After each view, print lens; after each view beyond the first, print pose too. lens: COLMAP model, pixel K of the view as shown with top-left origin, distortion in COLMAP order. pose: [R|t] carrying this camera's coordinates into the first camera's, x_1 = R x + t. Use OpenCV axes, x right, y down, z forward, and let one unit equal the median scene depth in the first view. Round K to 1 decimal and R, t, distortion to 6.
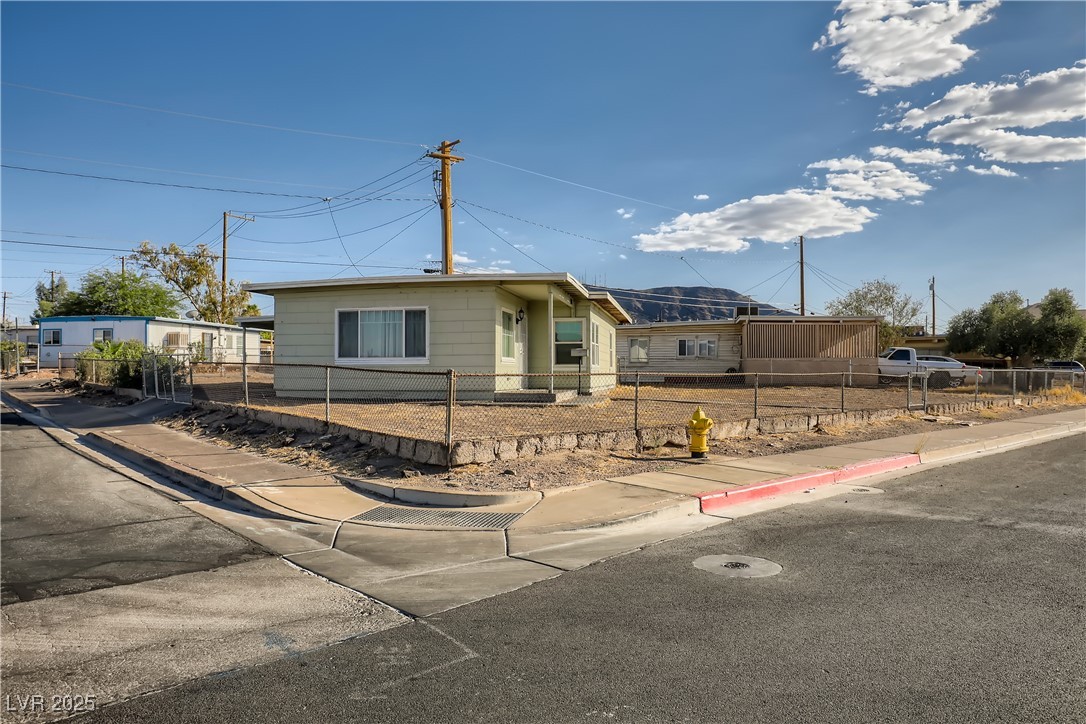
lens RADIAL K [[768.5, 0, 542.3], [0, 768.5, 358.3], [0, 0, 1]] dist [-0.006827, -0.000715]
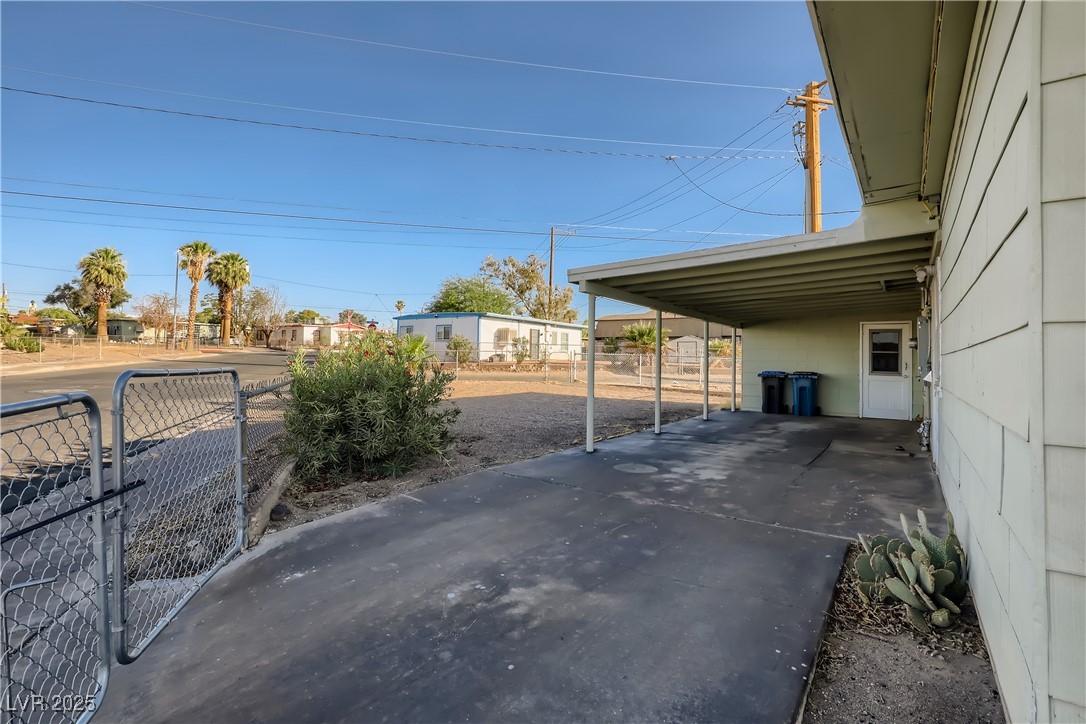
lens RADIAL K [[494.9, 0, 543.8], [0, 494.9, 357.6], [0, 0, 1]] dist [0.001103, 0.000293]
pose [[0.918314, 0.015323, -0.395556, -0.149054], [-0.010099, 0.999832, 0.015286, -0.004738], [0.395724, -0.010043, 0.918315, 0.363028]]
